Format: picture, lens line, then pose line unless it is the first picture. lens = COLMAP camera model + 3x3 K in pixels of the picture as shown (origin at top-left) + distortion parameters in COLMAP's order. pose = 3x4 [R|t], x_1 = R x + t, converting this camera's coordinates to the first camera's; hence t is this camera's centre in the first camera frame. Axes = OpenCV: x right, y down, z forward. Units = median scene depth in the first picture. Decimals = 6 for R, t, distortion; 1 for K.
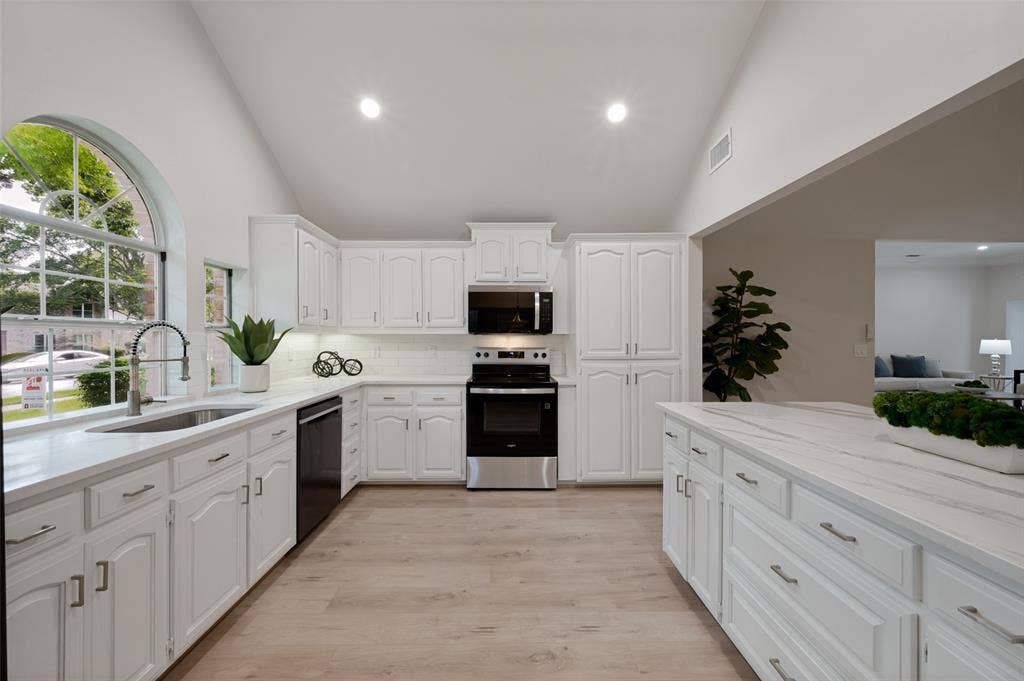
lens RADIAL K [[407.7, 0, 510.6], [0, 407.7, 339.2], [0, 0, 1]] dist [-0.000787, 0.000157]
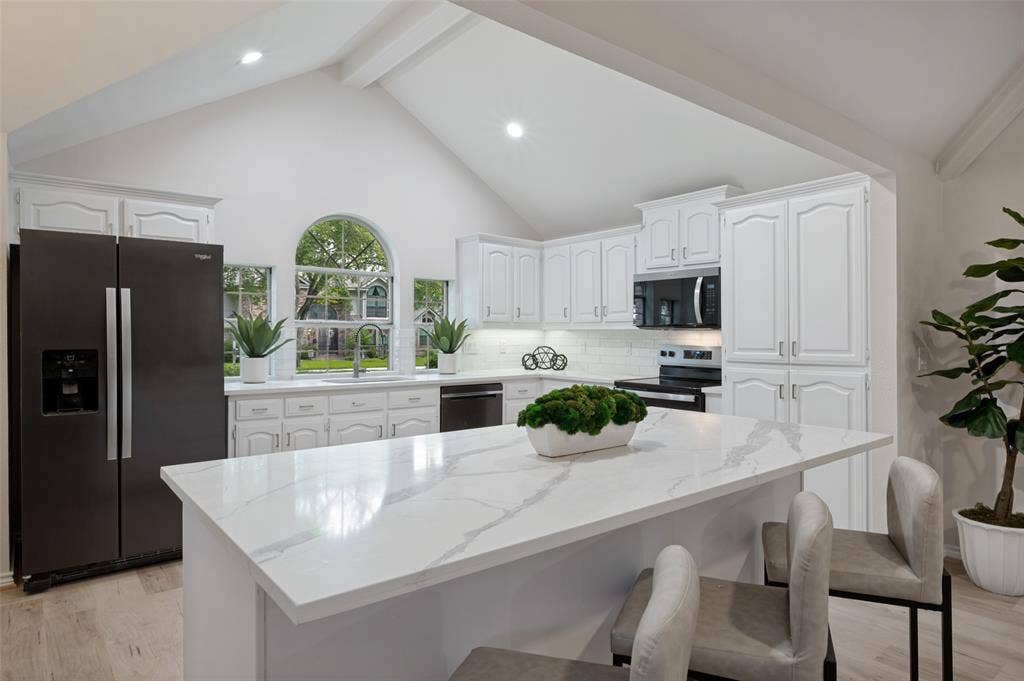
lens RADIAL K [[590.4, 0, 510.7], [0, 590.4, 336.8], [0, 0, 1]] dist [0.002896, -0.000797]
pose [[0.620064, 0.005386, -0.784533, 0.784012], [-0.006107, 0.999979, 0.002039, 0.002932], [0.784527, 0.003526, 0.620084, -0.016526]]
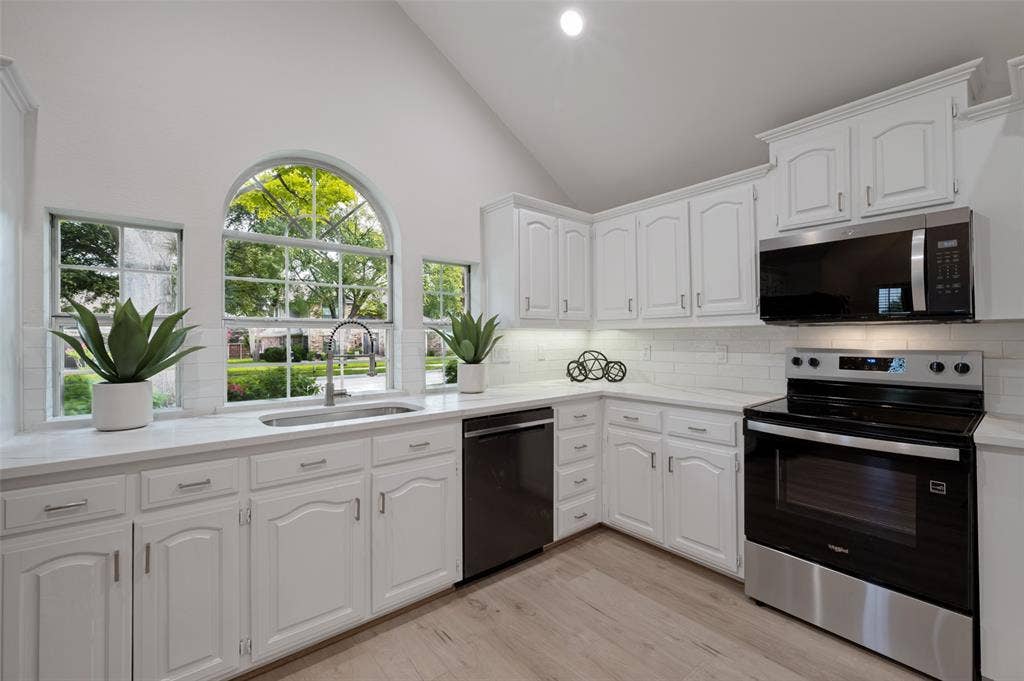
lens RADIAL K [[438.3, 0, 514.4], [0, 438.3, 333.1], [0, 0, 1]] dist [0.001297, -0.000149]
pose [[0.625303, -0.013309, -0.780269, 0.171399], [0.005371, 0.999904, -0.012751, 0.004800], [0.780364, 0.003782, 0.625314, 0.355820]]
